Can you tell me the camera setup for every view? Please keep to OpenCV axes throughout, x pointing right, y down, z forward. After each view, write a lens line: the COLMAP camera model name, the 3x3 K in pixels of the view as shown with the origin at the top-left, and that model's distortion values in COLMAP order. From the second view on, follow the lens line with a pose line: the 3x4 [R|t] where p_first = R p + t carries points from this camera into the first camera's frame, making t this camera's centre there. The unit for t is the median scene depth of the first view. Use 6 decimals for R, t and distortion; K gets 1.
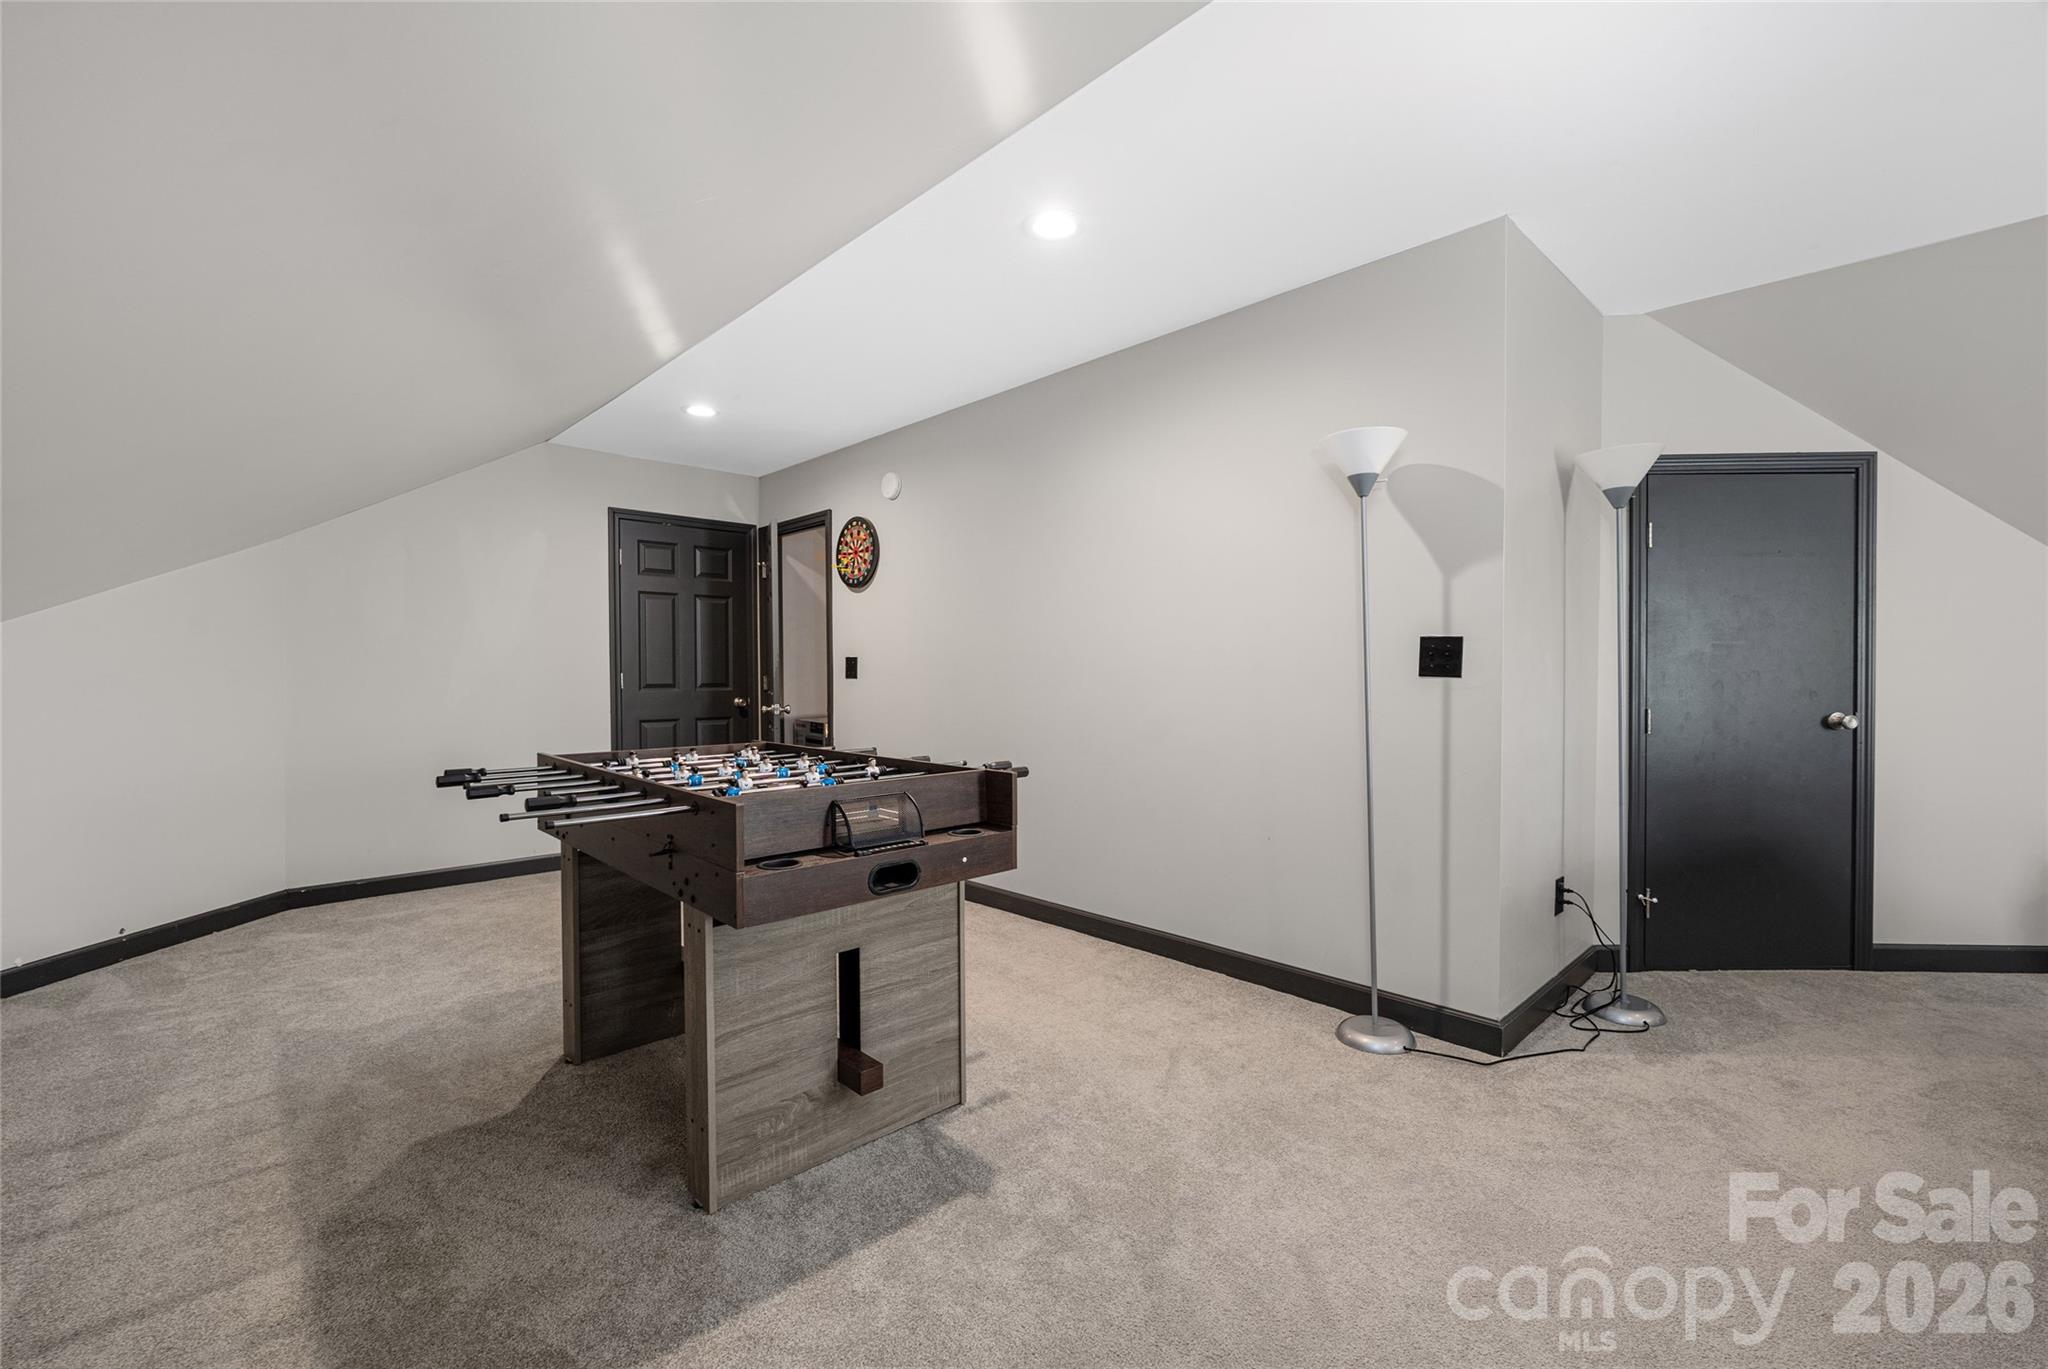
lens RADIAL K [[853.4, 0, 1020.9], [0, 853.4, 686.3], [0, 0, 1]] dist [-0.002305, -0.000033]
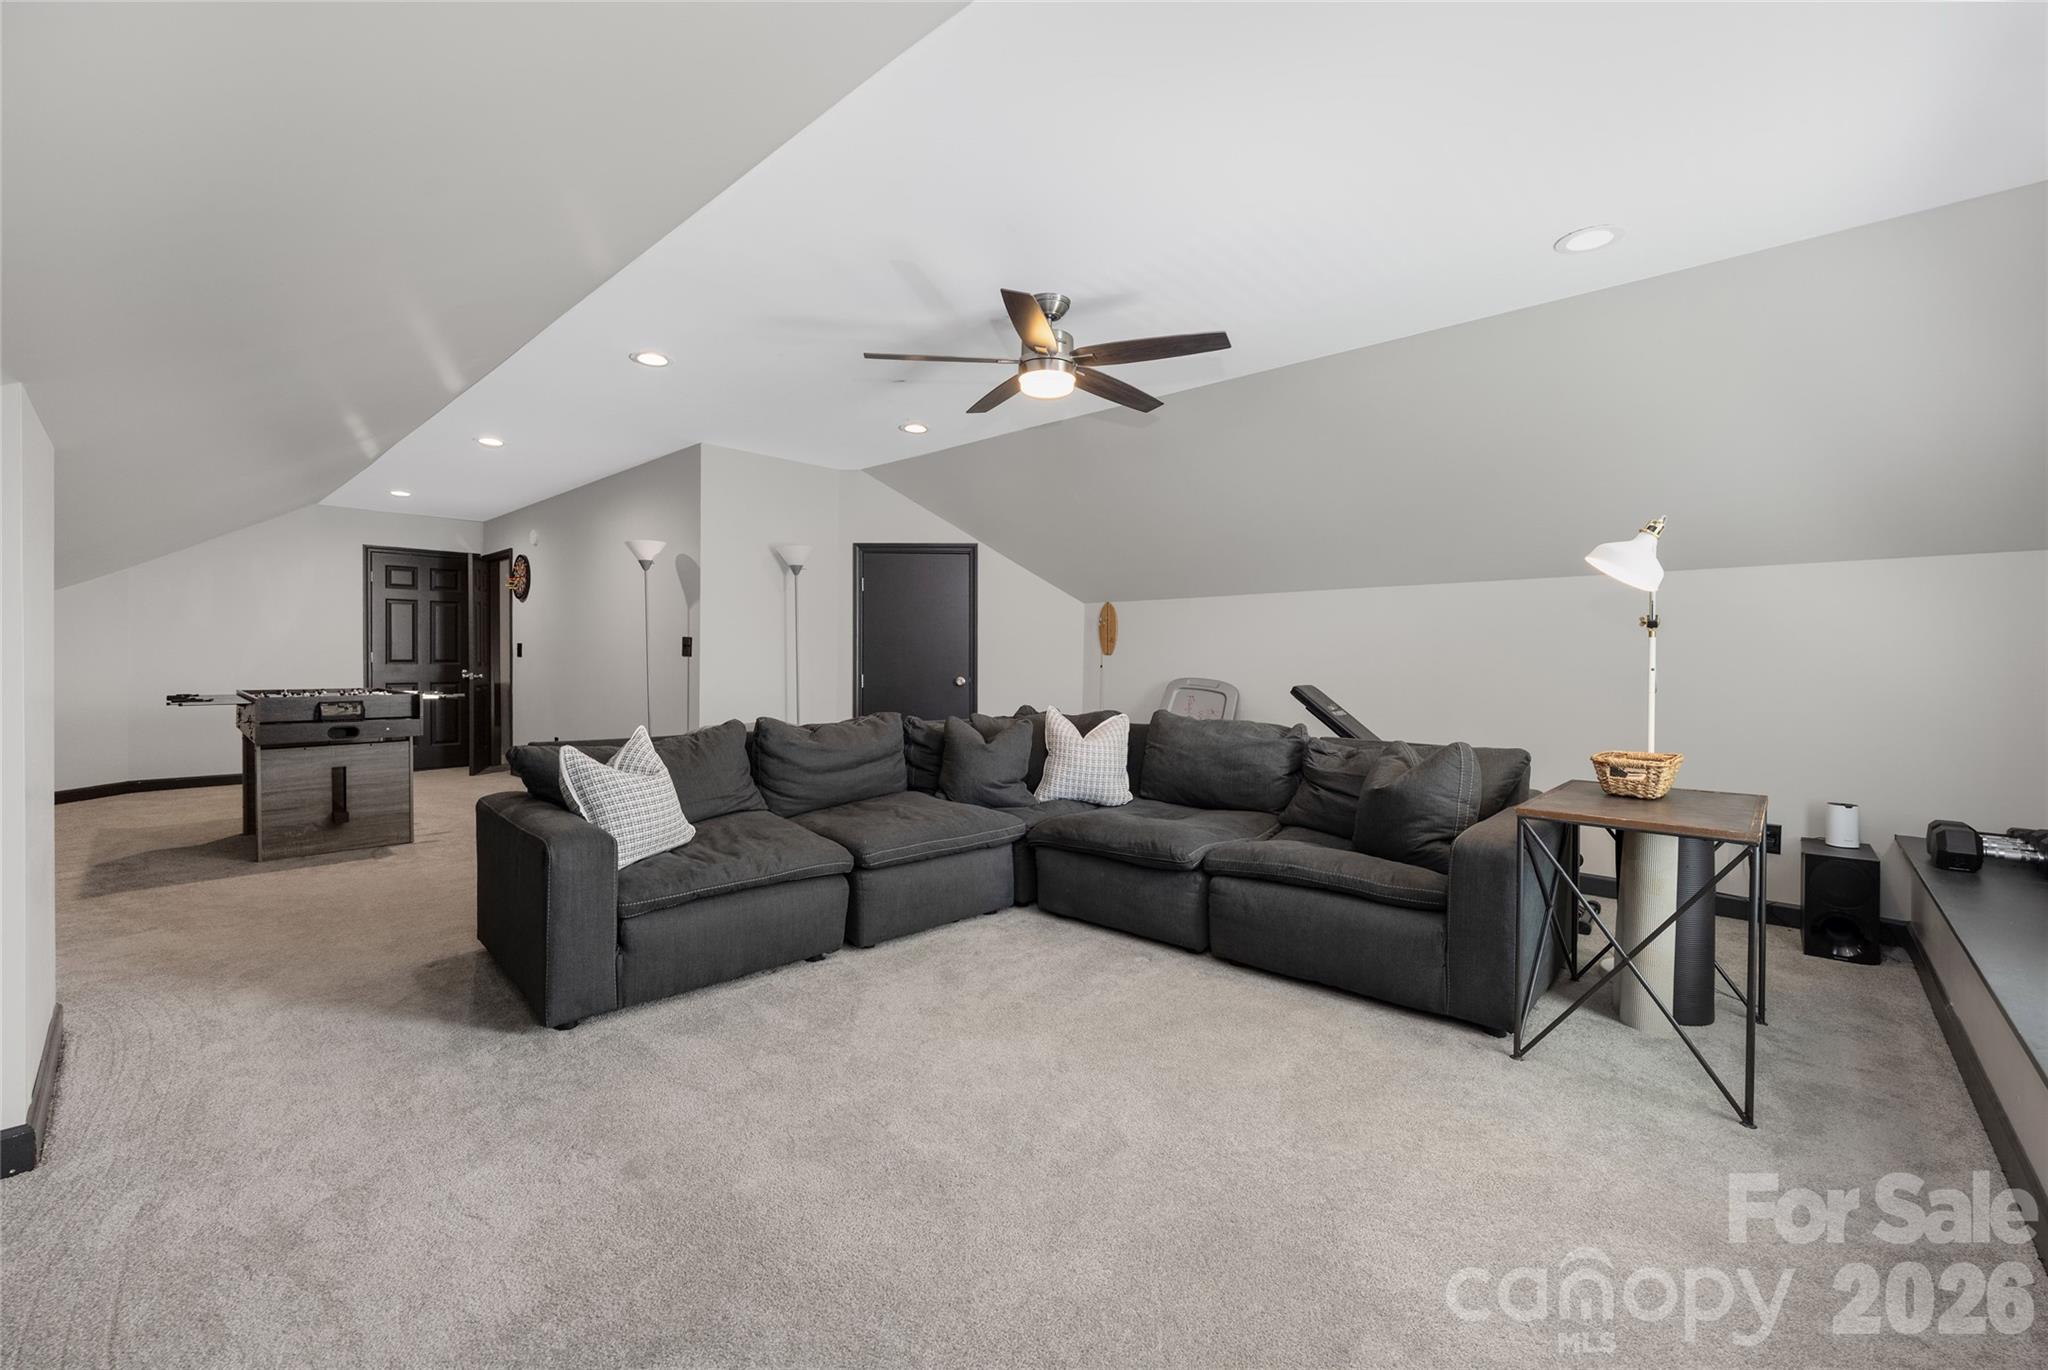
lens RADIAL K [[821.5, 0, 1018.7], [0, 821.5, 675.5], [0, 0, 1]] dist [-0.008026, 0.000438]
pose [[0.998068, 0.006659, 0.061778, 0.981195], [-0.006994, 0.999962, 0.005206, 0.016843], [-0.061741, -0.005628, 0.998076, -0.884544]]
